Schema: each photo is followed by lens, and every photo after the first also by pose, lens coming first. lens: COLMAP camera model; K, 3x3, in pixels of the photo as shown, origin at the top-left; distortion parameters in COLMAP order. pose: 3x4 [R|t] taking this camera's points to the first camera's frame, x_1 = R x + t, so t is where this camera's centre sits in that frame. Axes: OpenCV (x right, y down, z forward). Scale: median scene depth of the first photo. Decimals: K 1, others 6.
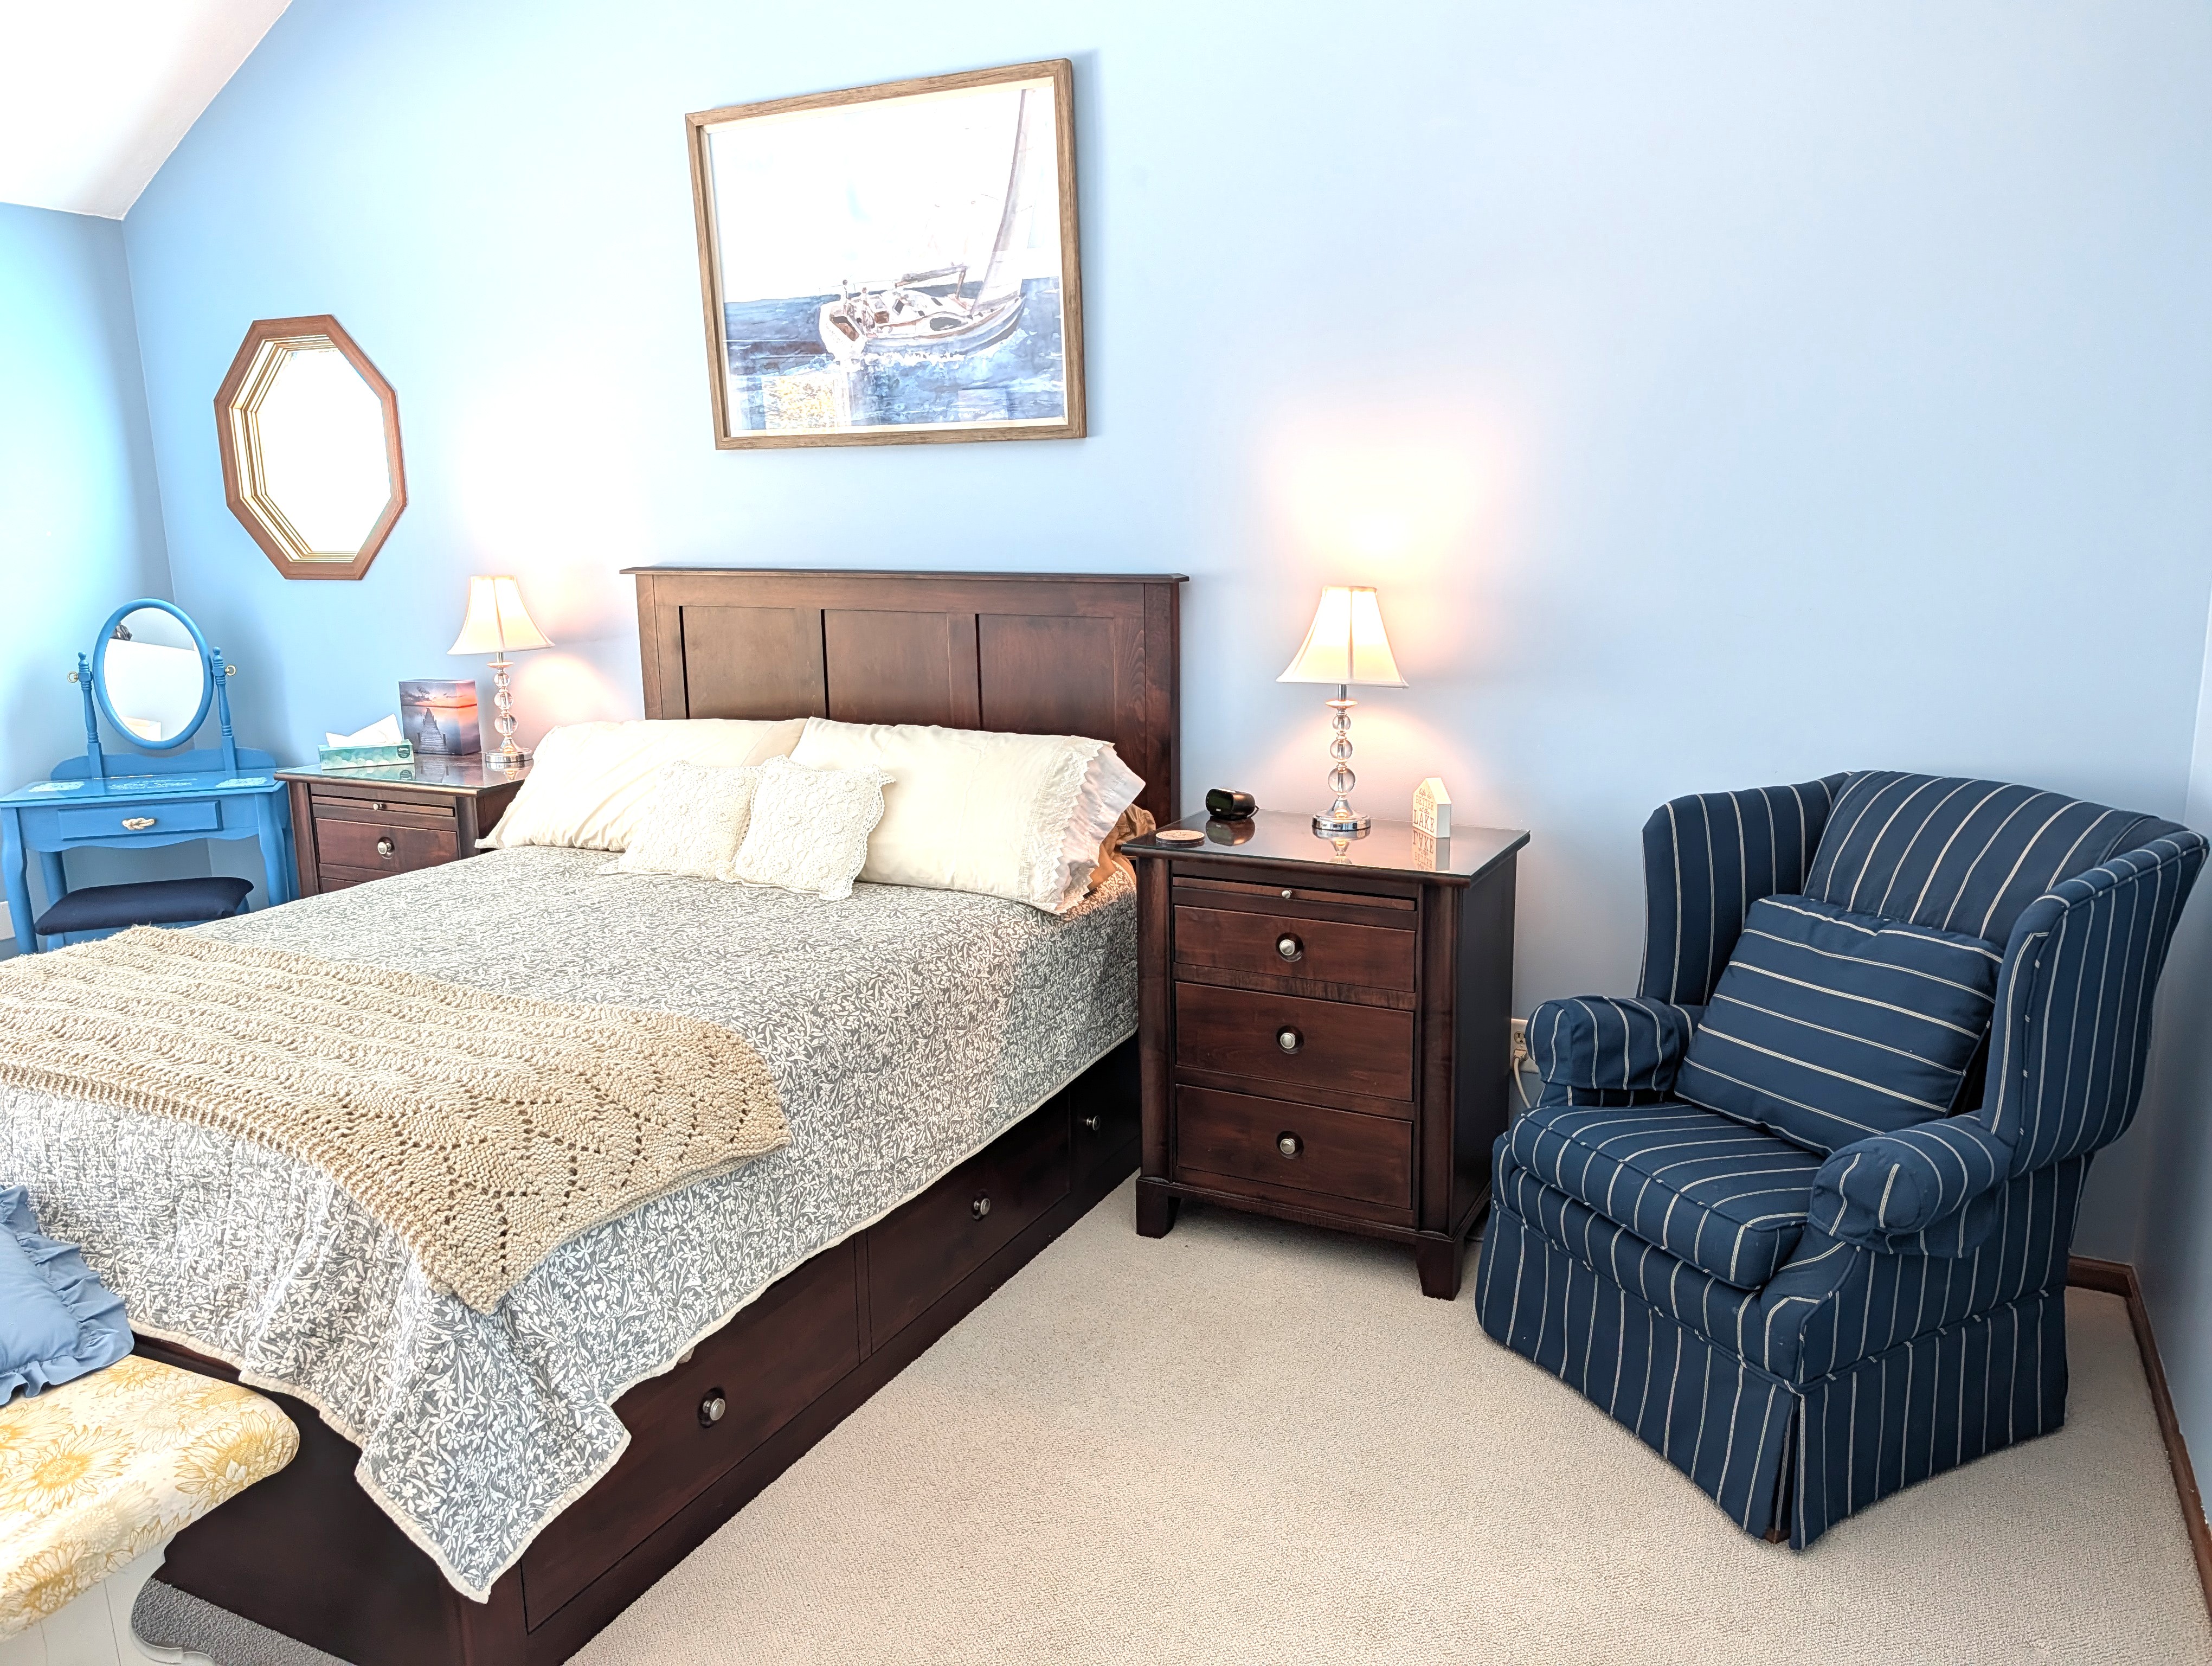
lens RADIAL K [[1586.6, 0, 1143.4], [0, 1586.6, 827.5], [0, 0, 1]] dist [0.013204, -0.015240]
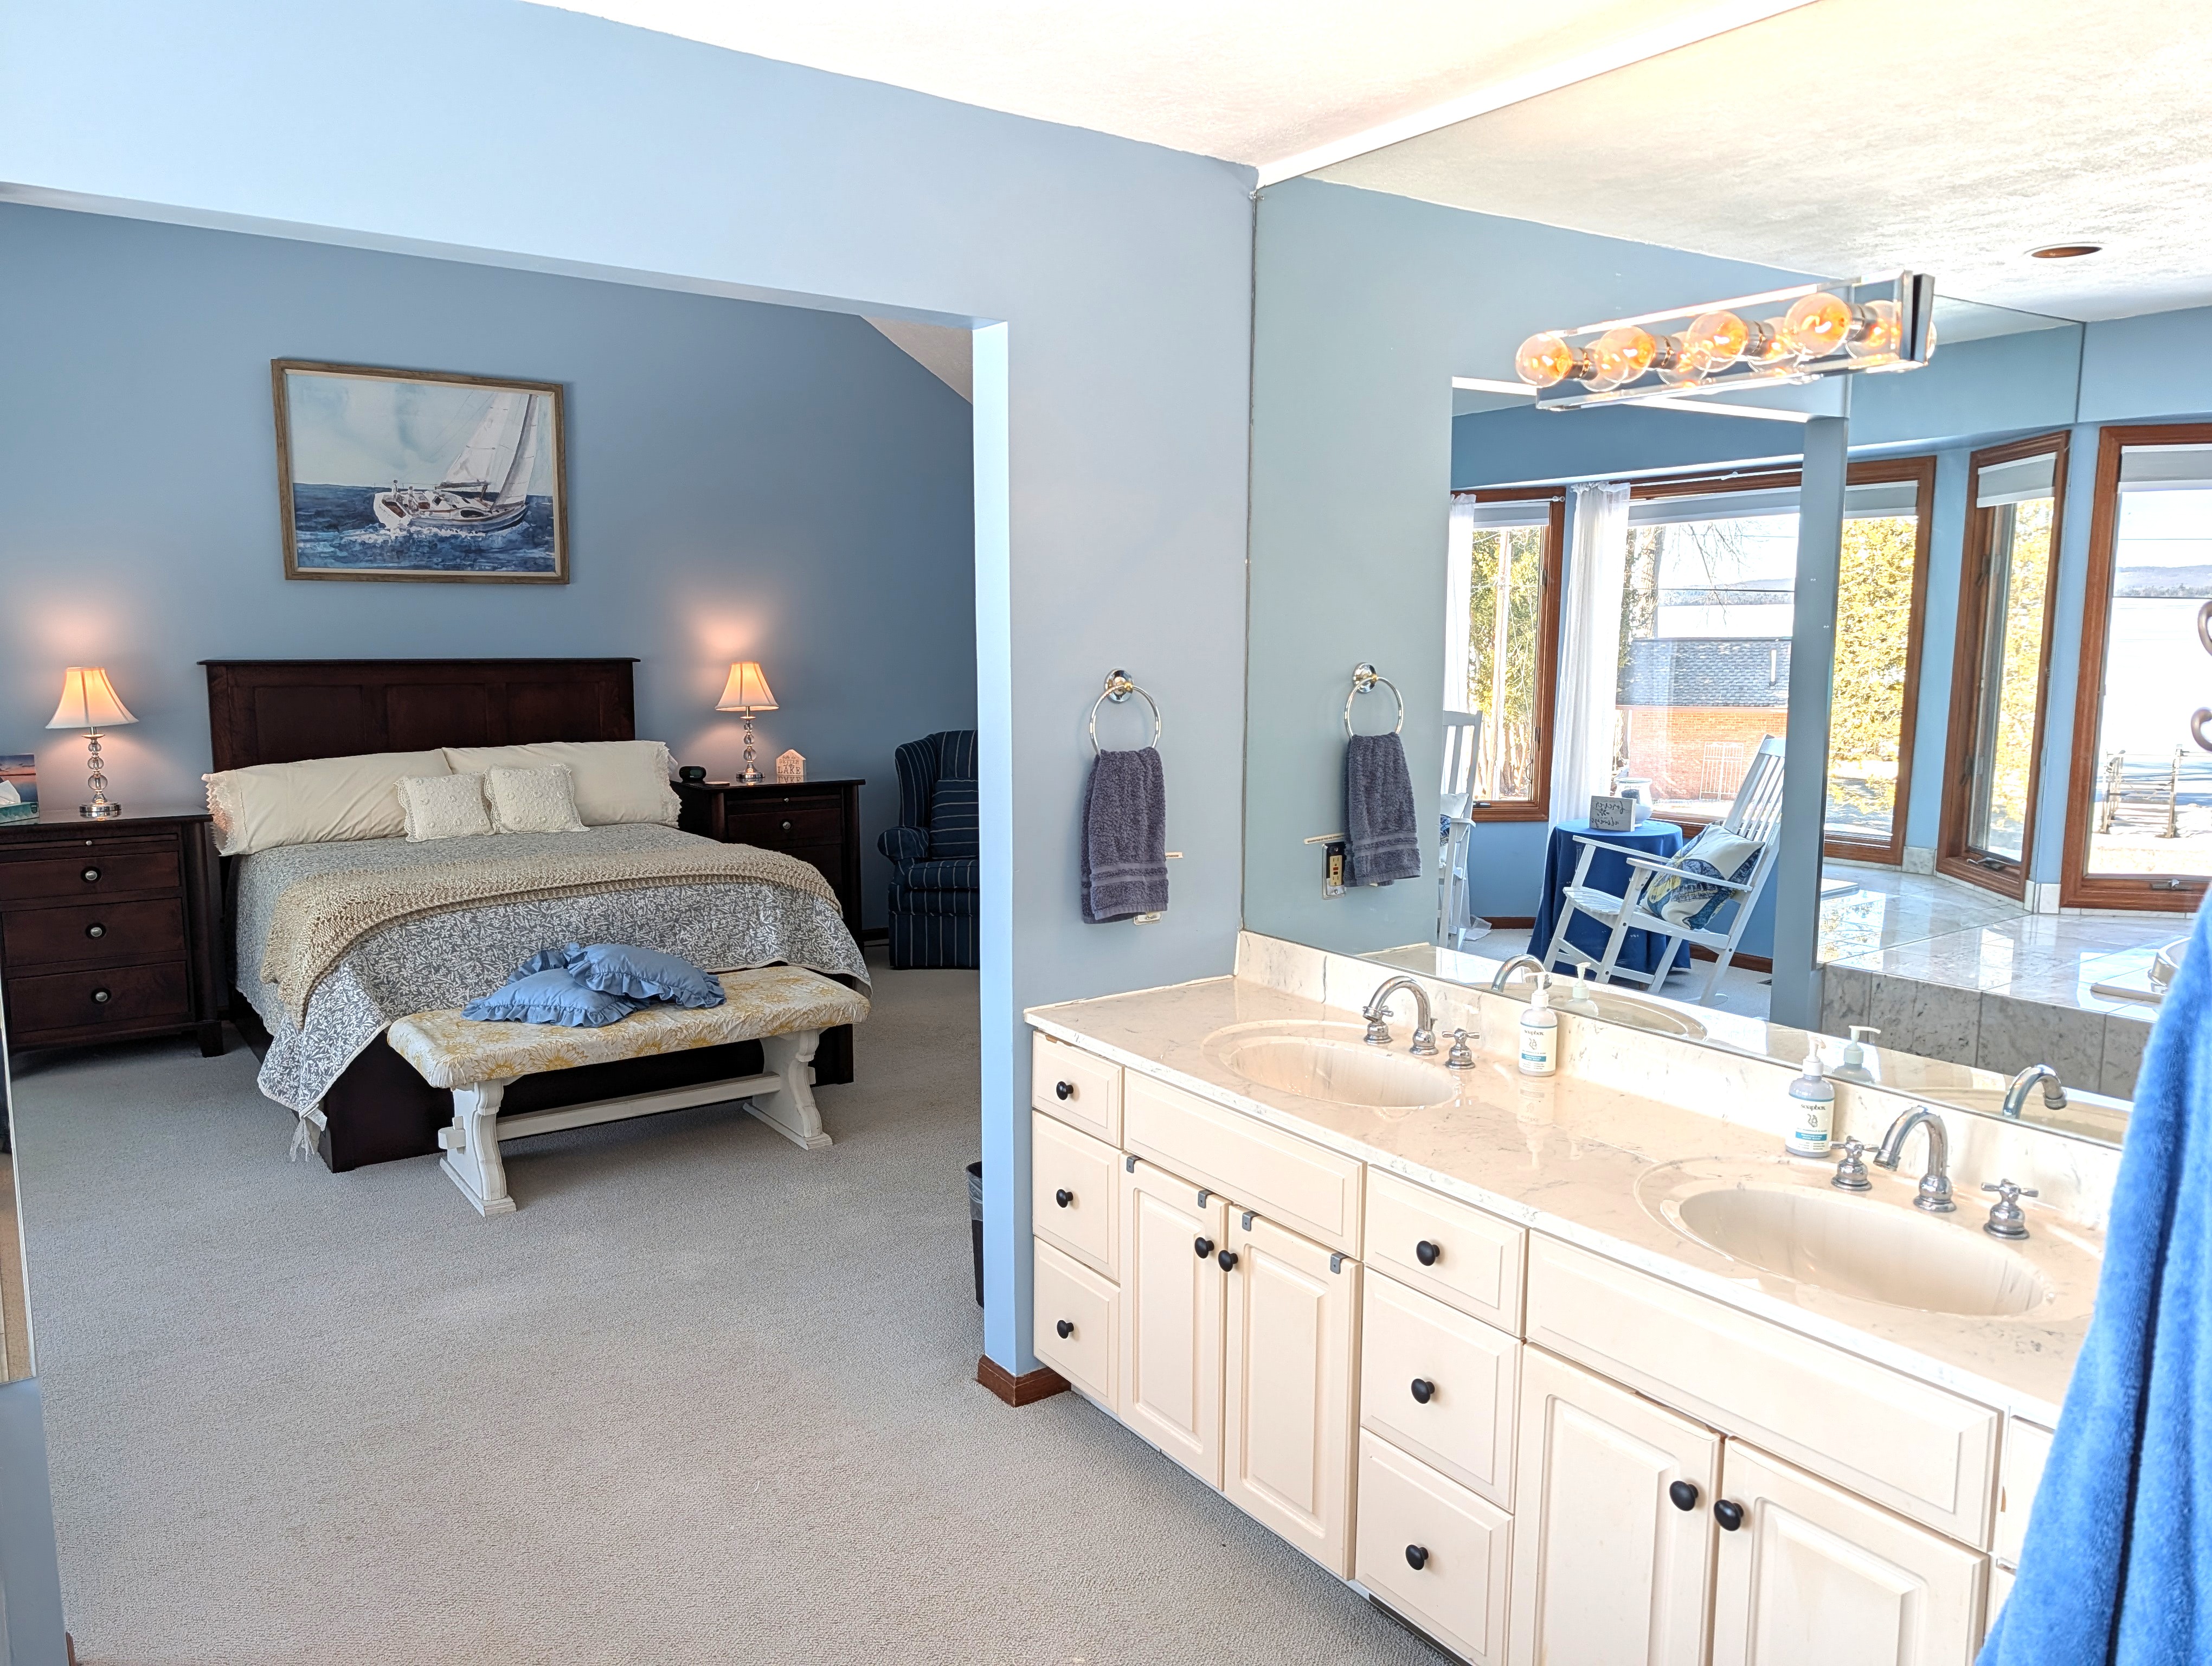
lens RADIAL K [[1586.6, 0, 1106.7], [0, 1586.6, 845.6], [0, 0, 1]] dist [0.013204, -0.015240]
pose [[0.498700, -0.102599, 0.860681, -1.382128], [0.164700, 0.986096, 0.022118, 0.112329], [-0.850983, 0.130724, 0.508664, -0.417315]]
